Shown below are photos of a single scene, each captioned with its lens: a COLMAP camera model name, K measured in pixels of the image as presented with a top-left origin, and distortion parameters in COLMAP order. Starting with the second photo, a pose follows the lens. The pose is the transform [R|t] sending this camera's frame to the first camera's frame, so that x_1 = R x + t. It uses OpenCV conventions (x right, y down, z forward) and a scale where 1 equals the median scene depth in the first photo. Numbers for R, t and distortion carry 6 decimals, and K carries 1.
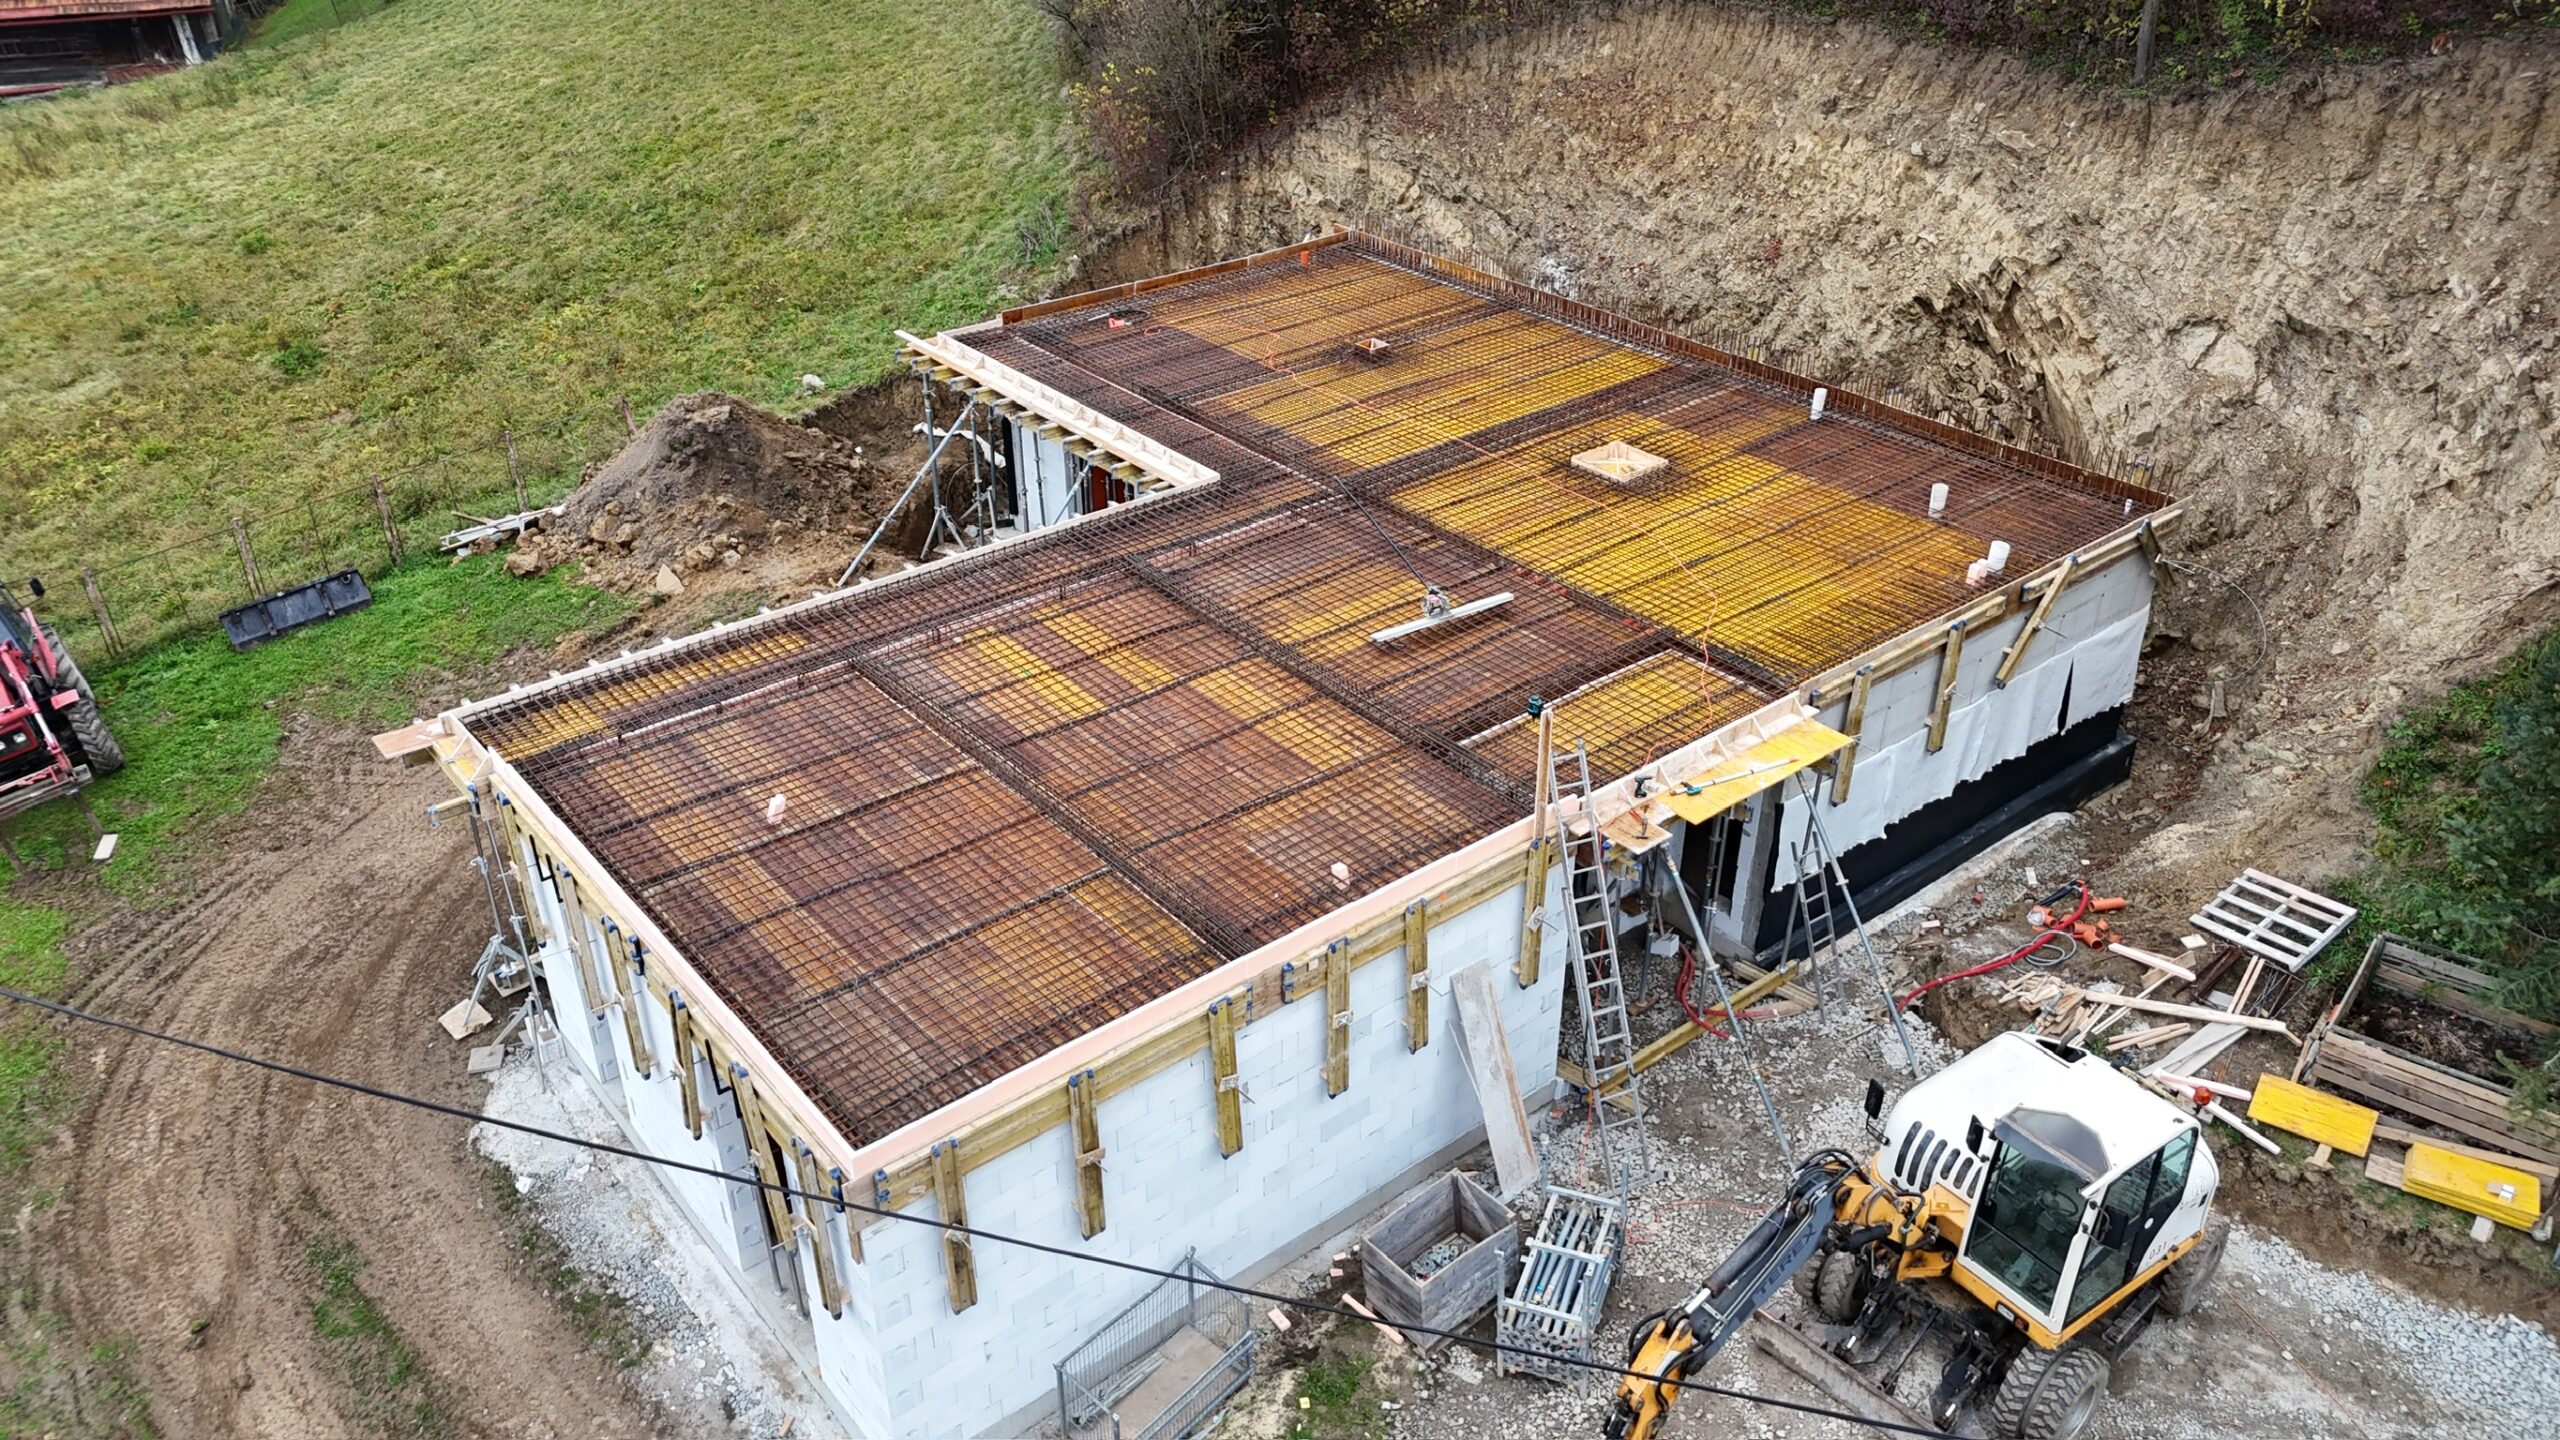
lens RADIAL K [[1891.1, 0, 1275.3], [0, 1891.1, 719.6], [0, 0, 1]] dist [0.043723, -0.024888]
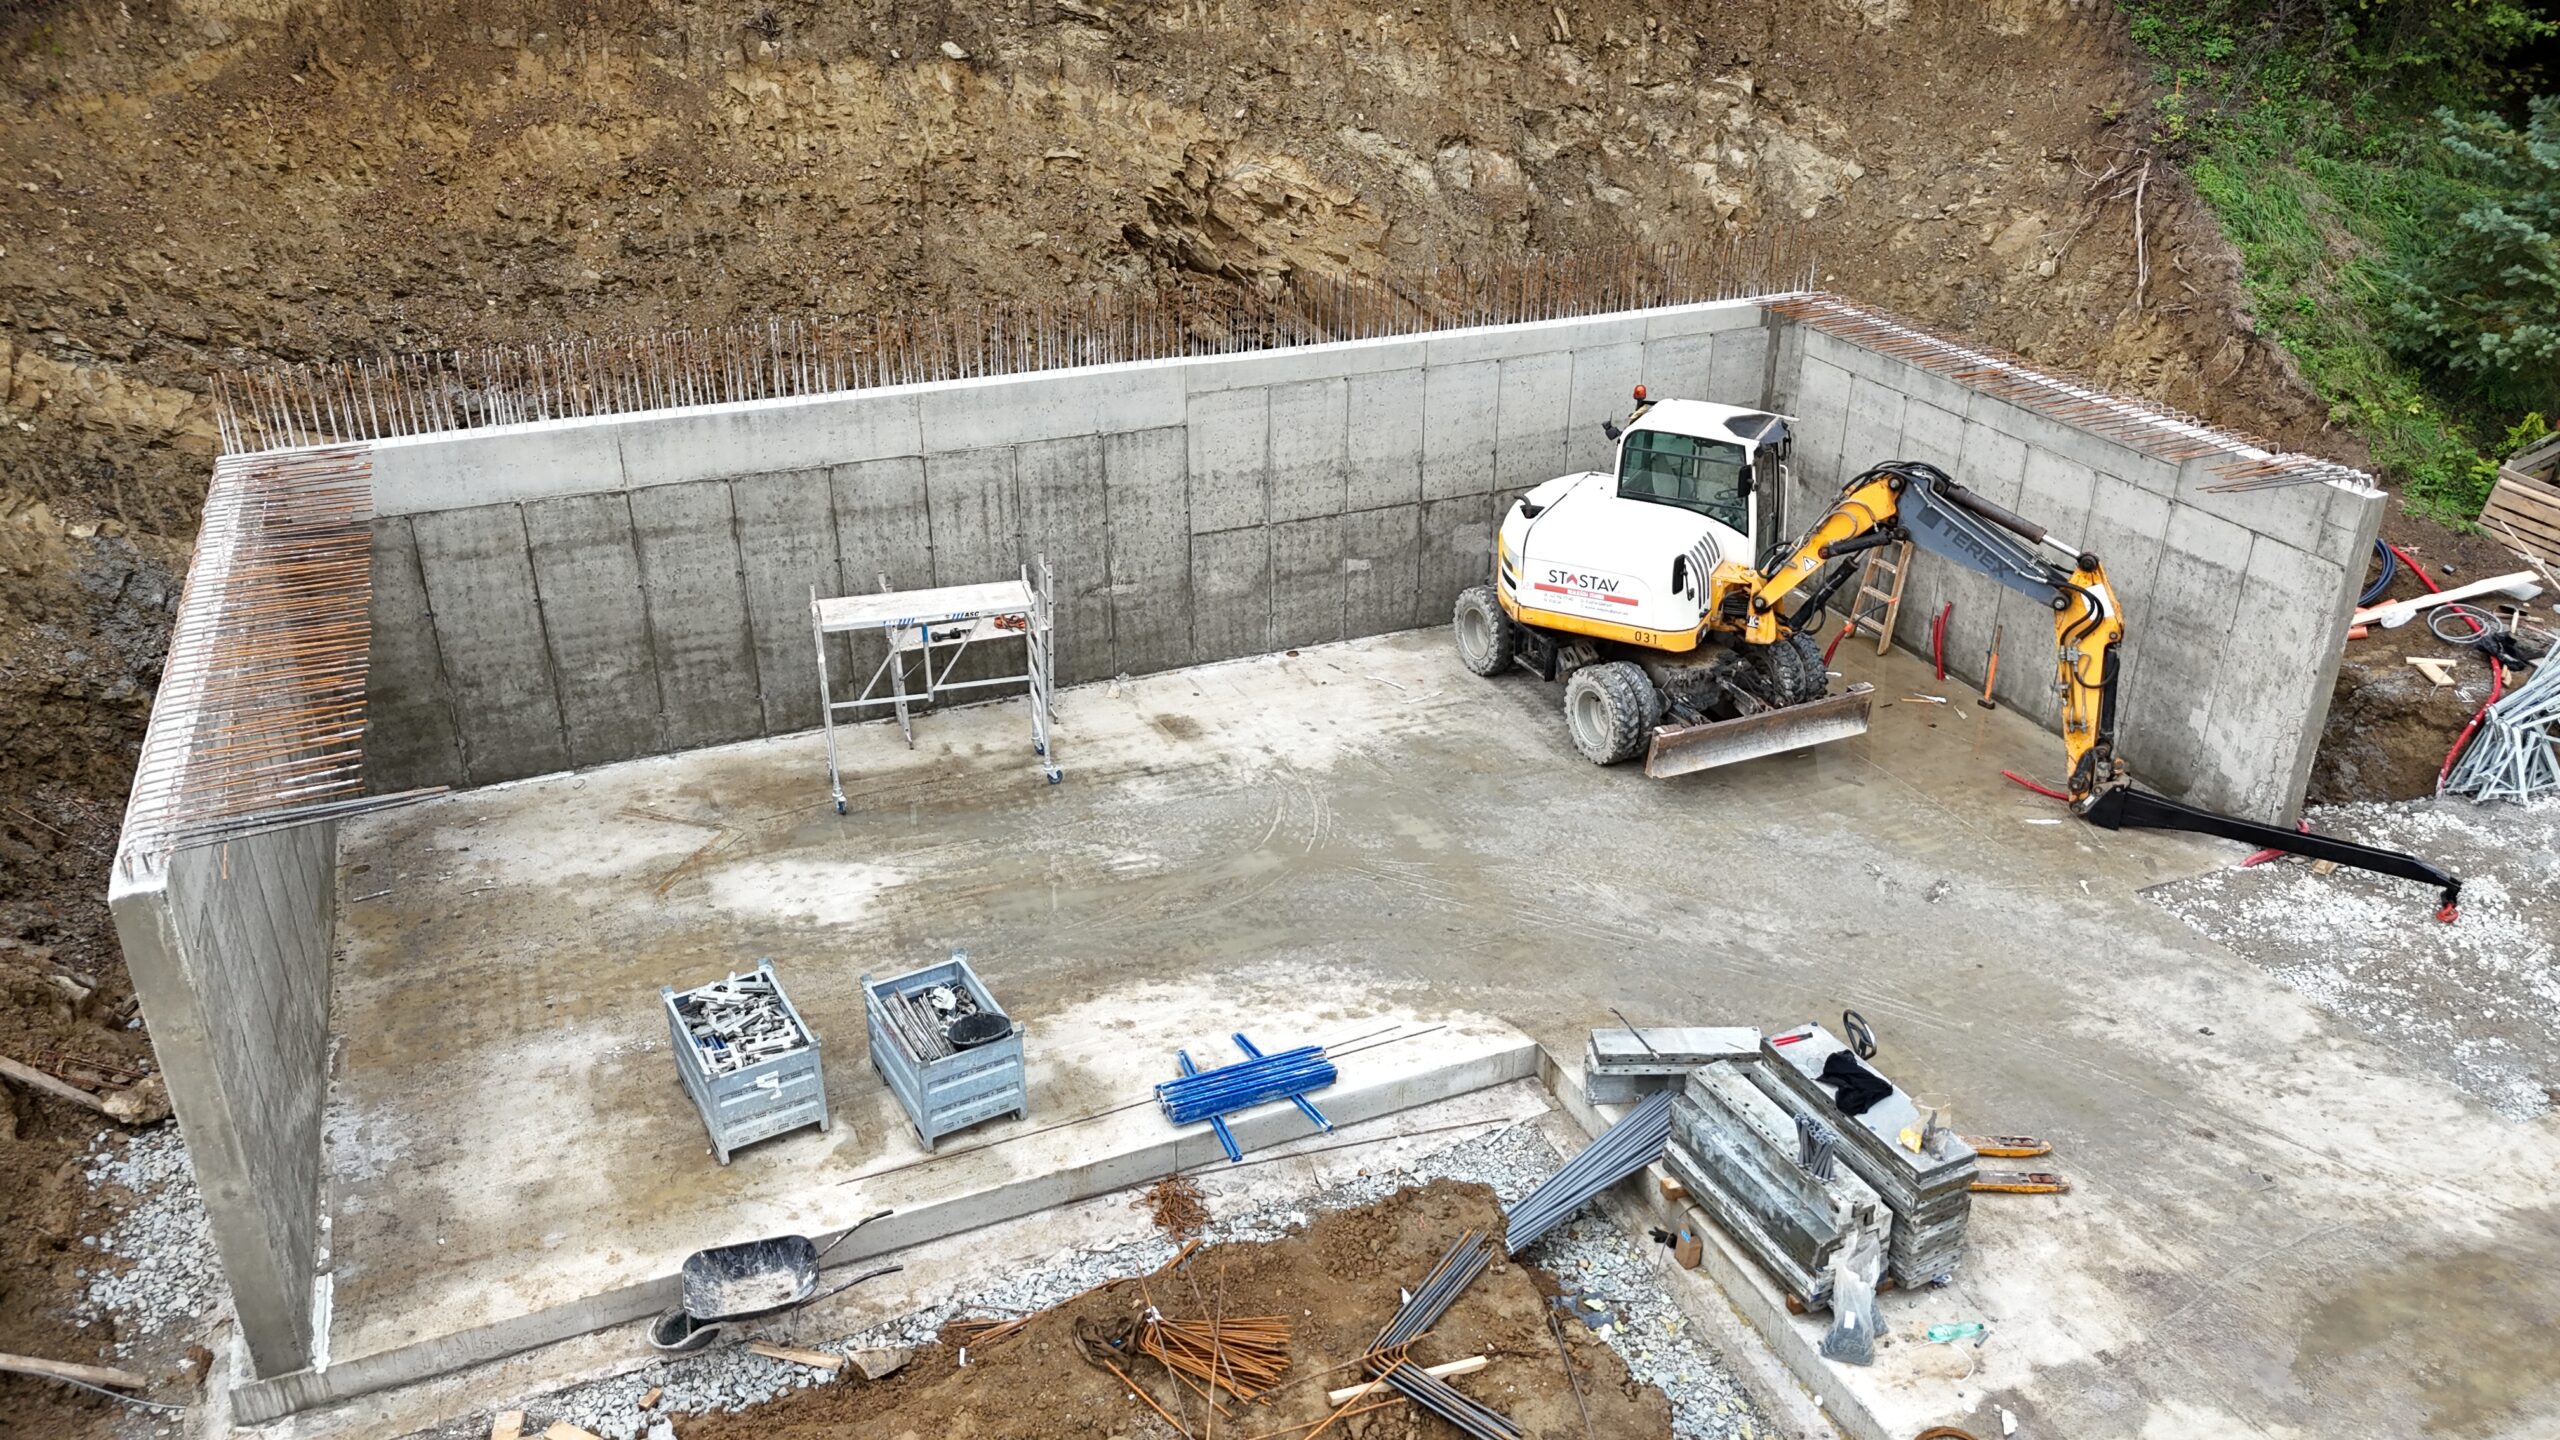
lens RADIAL K [[1891.1, 0, 1271.7], [0, 1891.1, 732.5], [0, 0, 1]] dist [0.043723, -0.024888]
pose [[0.275824, -0.419467, 0.864852, -0.351471], [0.481926, 0.838845, 0.253153, -0.215053], [-0.831666, 0.346969, 0.433526, 0.703805]]
